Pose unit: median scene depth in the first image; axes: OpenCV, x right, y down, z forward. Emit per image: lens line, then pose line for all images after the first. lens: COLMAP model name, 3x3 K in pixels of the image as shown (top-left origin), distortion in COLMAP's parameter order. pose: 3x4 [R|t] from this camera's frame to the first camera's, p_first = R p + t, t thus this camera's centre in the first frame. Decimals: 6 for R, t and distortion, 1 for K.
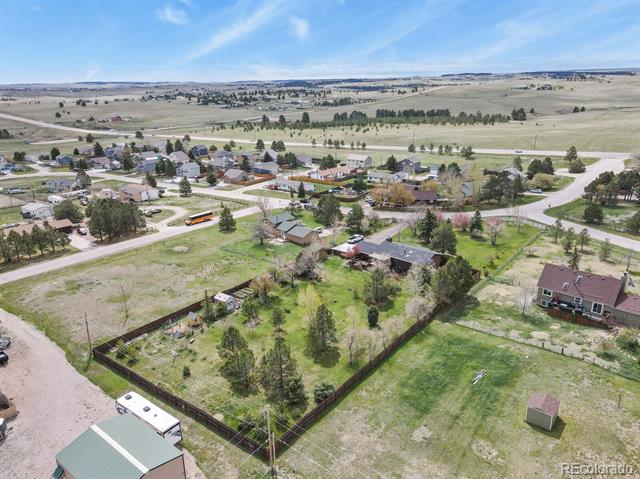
lens RADIAL K [[464.2, 0, 321.6], [0, 464.2, 238.3], [0, 0, 1]] dist [0.039907, 0.031936]
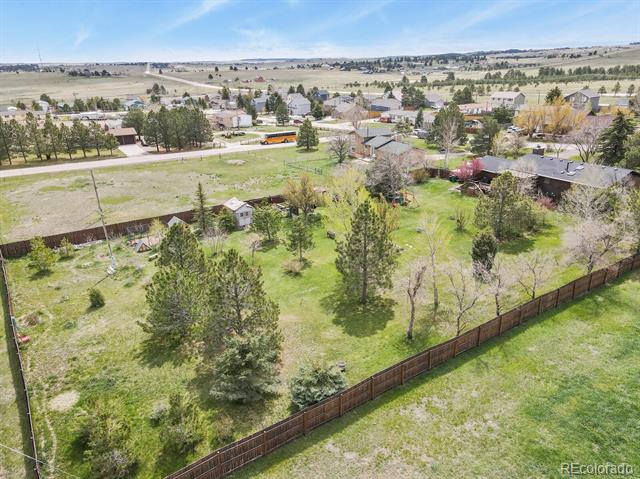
lens RADIAL K [[464.2, 0, 321.6], [0, 464.2, 238.3], [0, 0, 1]] dist [0.039907, 0.031936]
pose [[0.955165, 0.106300, -0.276333, 0.052454], [-0.093706, 0.993884, 0.058427, 0.088761], [0.280854, -0.029914, 0.959284, 0.310807]]
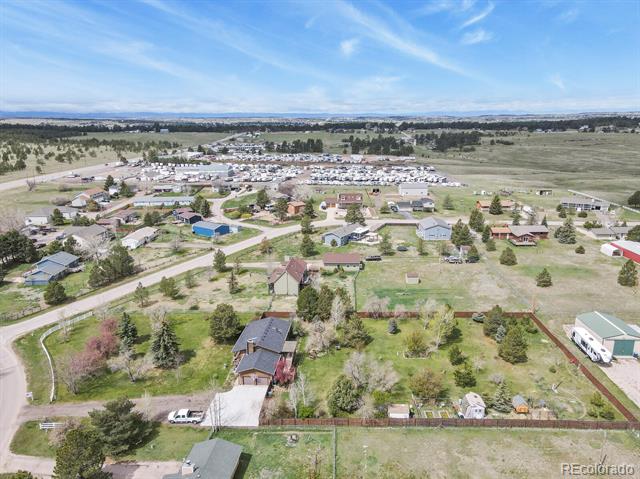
lens RADIAL K [[464.2, 0, 321.6], [0, 464.2, 238.3], [0, 0, 1]] dist [0.039907, 0.031936]
pose [[-0.600061, -0.178762, 0.779725, -0.472971], [0.278861, 0.866827, 0.413337, -0.407979], [-0.749775, 0.465462, -0.470300, 1.059857]]
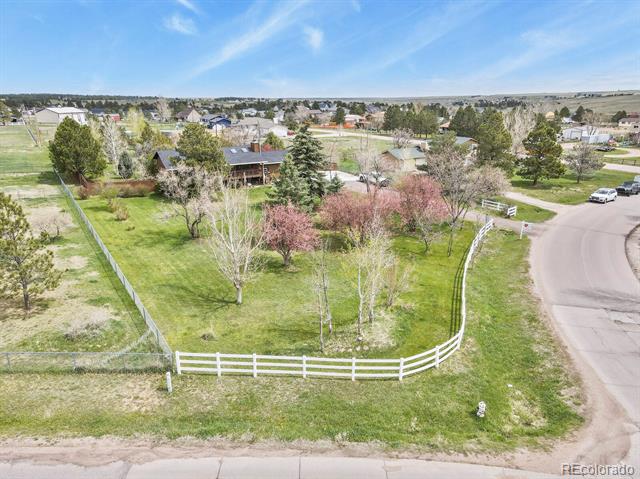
lens RADIAL K [[464.2, 0, 321.6], [0, 464.2, 238.3], [0, 0, 1]] dist [0.039907, 0.031936]
pose [[-0.327111, 0.302415, -0.895290, 0.607246], [-0.286838, 0.870937, 0.398990, -0.139856], [0.900401, 0.387317, -0.198149, 1.092691]]
